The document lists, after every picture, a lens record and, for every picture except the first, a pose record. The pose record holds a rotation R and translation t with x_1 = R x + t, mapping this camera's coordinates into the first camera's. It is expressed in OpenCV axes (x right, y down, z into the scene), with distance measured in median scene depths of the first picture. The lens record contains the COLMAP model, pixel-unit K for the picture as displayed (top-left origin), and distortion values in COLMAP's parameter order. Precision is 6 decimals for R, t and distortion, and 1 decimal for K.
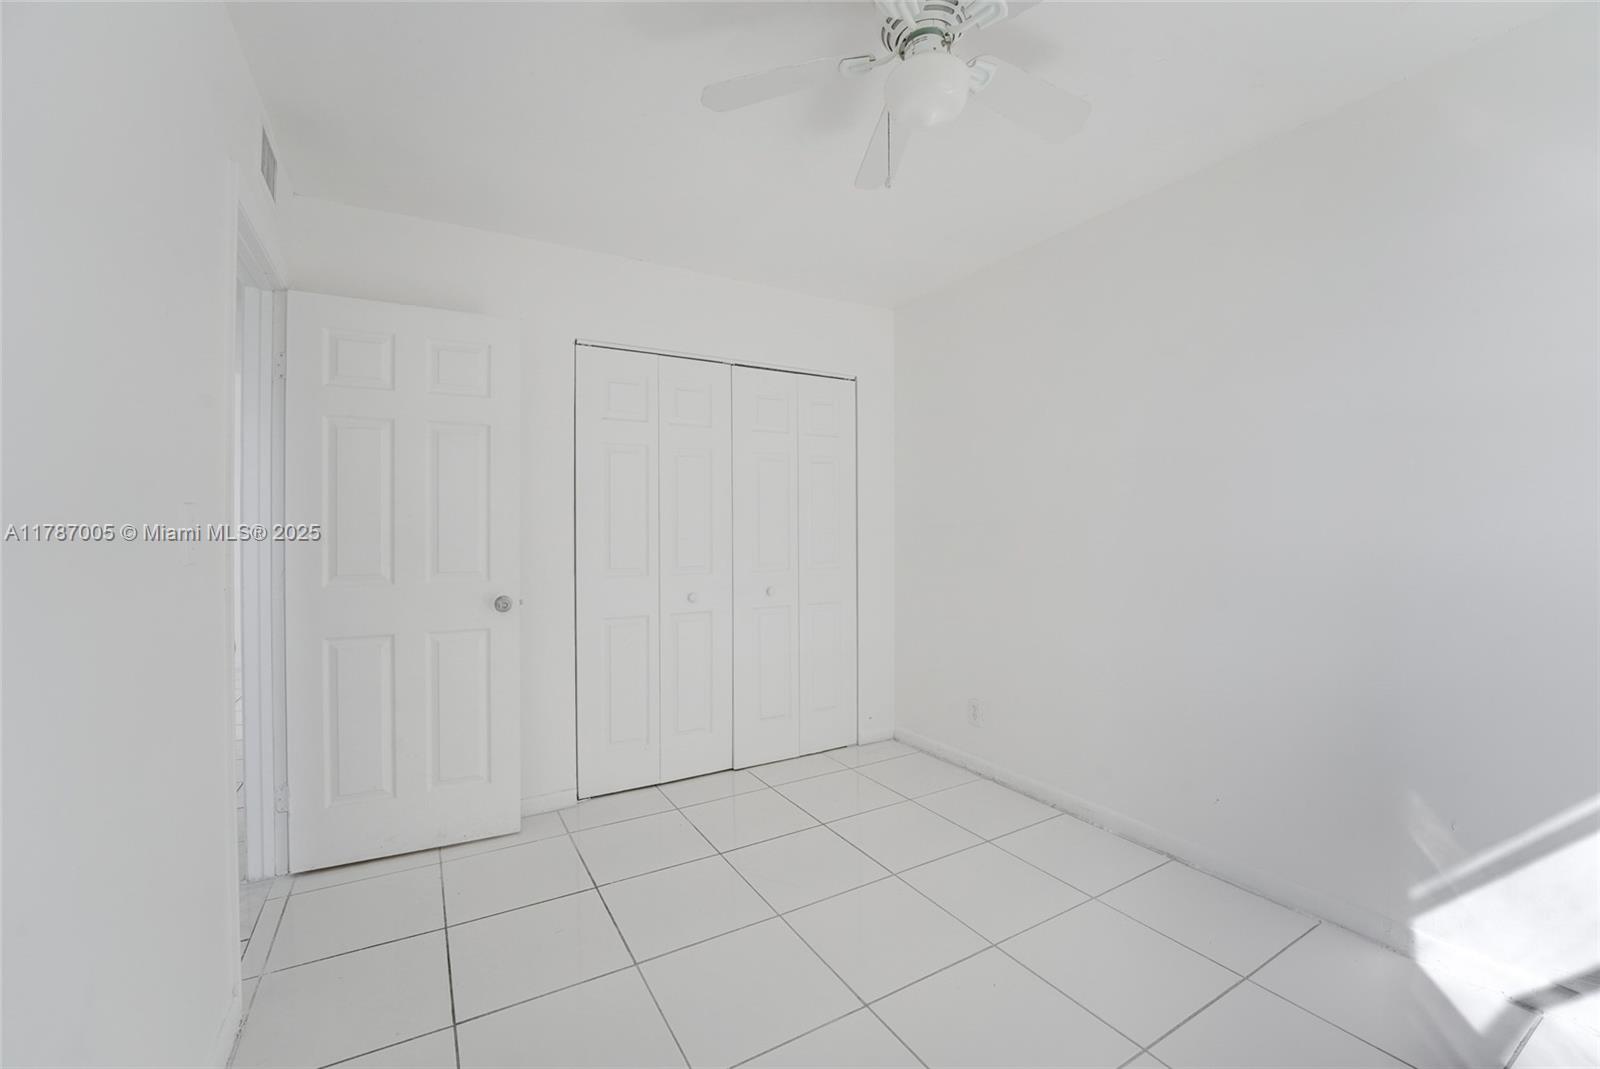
lens RADIAL K [[658.8, 0, 800.0], [0, 658.8, 534.5], [0, 0, 1]] dist [-0.001704, -0.000061]
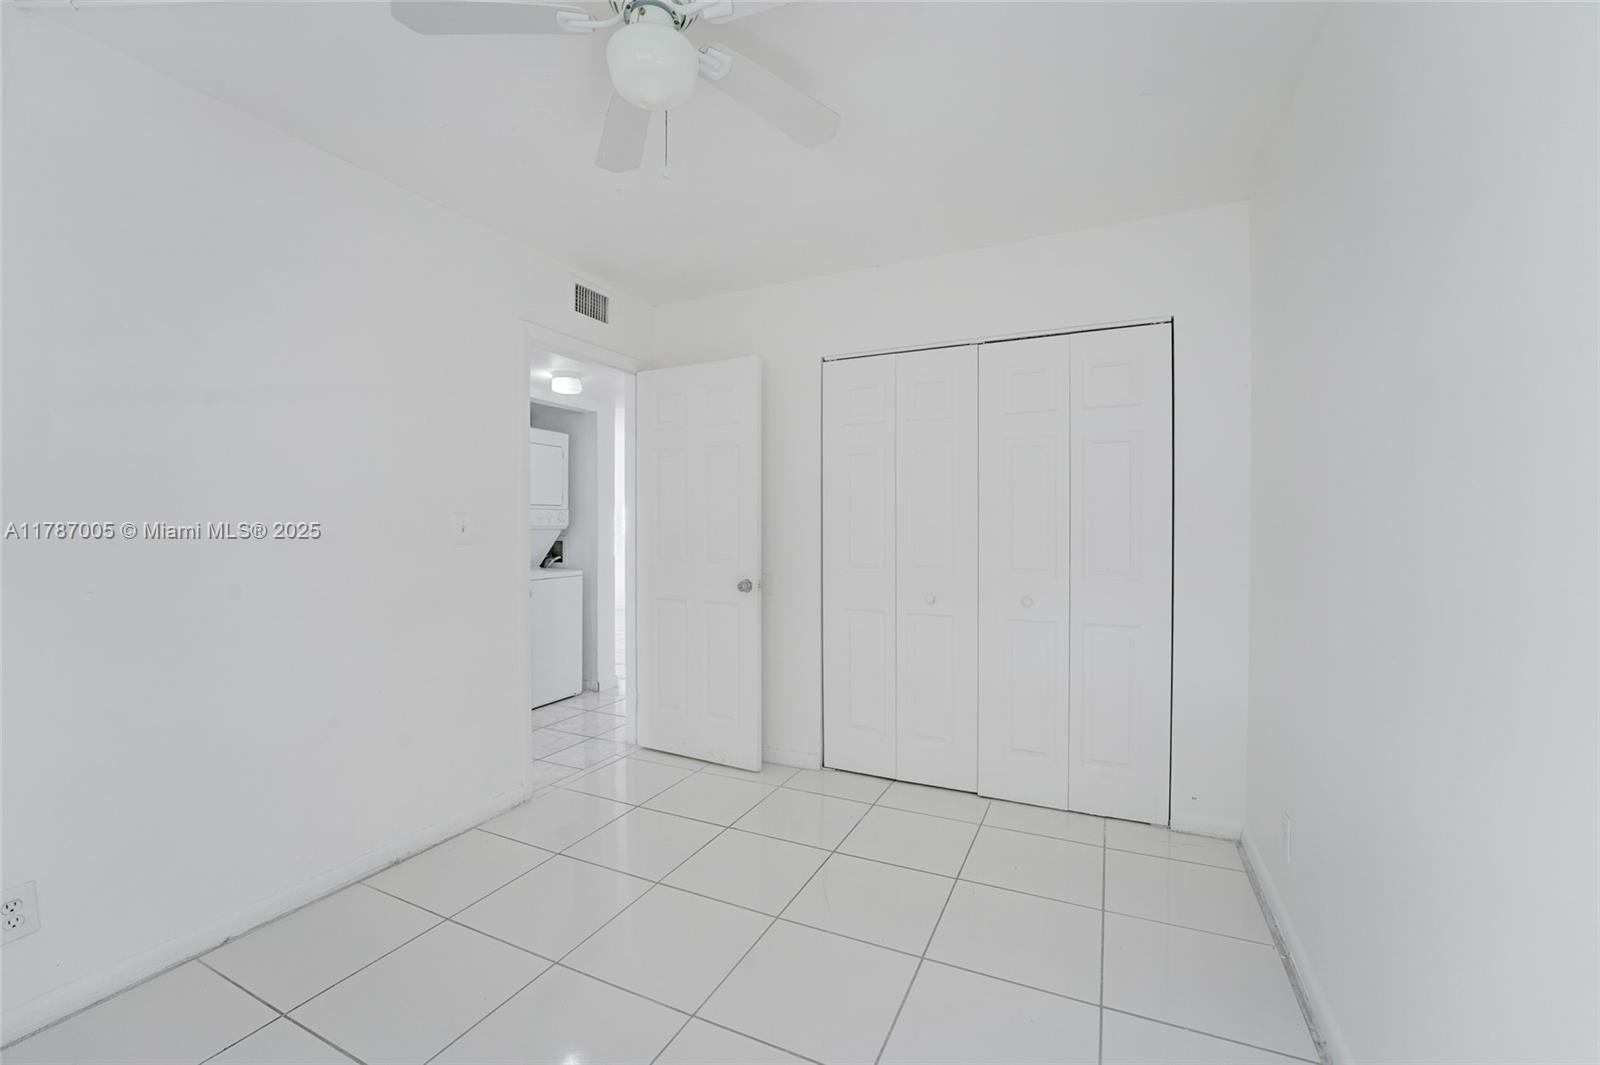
lens RADIAL K [[658.8, 0, 800.0], [0, 658.8, 532.5], [0, 0, 1]] dist [-0.001704, -0.000061]
pose [[0.565893, 0.013302, -0.824371, 0.501418], [-0.010450, 0.999905, 0.008961, -0.006526], [0.824412, 0.003543, 0.565979, 0.292000]]
